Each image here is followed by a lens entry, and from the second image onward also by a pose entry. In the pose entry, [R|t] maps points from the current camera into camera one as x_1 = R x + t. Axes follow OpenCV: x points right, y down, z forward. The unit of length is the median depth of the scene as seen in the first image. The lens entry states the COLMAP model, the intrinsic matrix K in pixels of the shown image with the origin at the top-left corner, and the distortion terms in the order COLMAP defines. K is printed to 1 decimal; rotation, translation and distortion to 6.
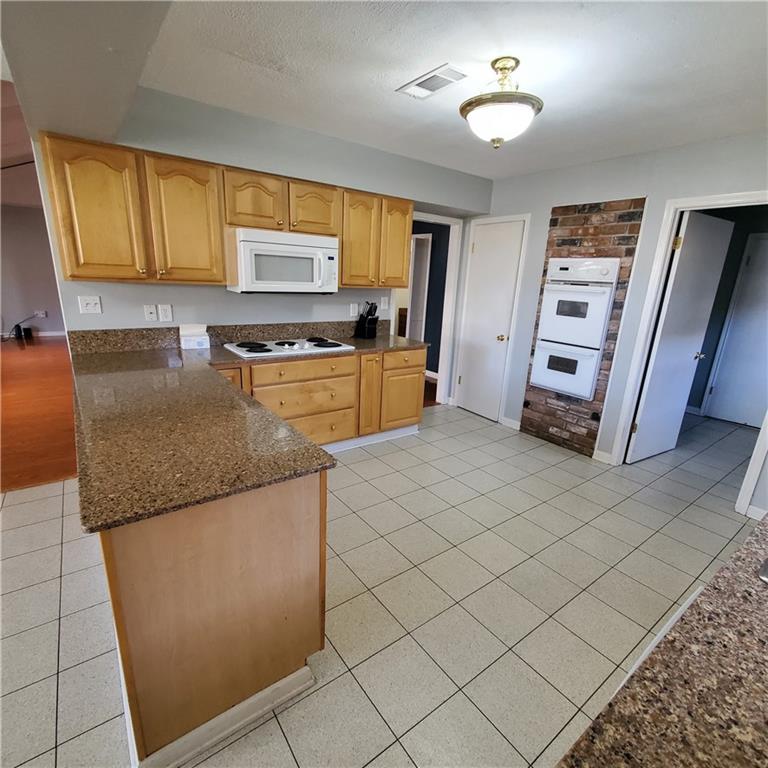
lens RADIAL K [[405.8, 0, 381.3], [0, 405.8, 395.6], [0, 0, 1]] dist [-0.003506, -0.000139]
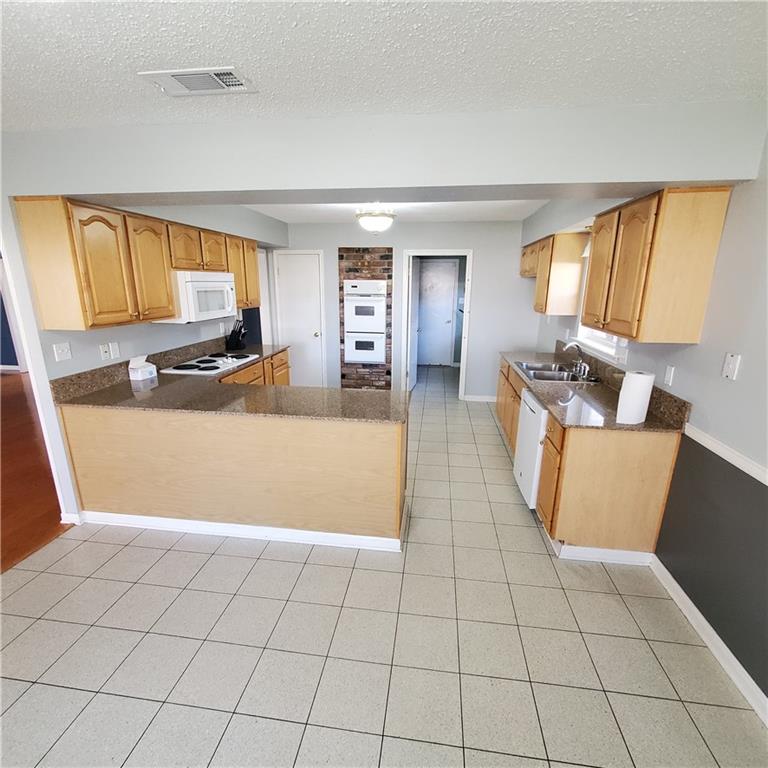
lens RADIAL K [[405.8, 0, 381.3], [0, 405.8, 395.6], [0, 0, 1]] dist [-0.003506, -0.000139]
pose [[0.694003, -0.231300, 0.681807, -0.679031], [0.226791, 0.969012, 0.097885, -0.028423], [-0.683320, 0.086695, 0.724954, -0.201158]]
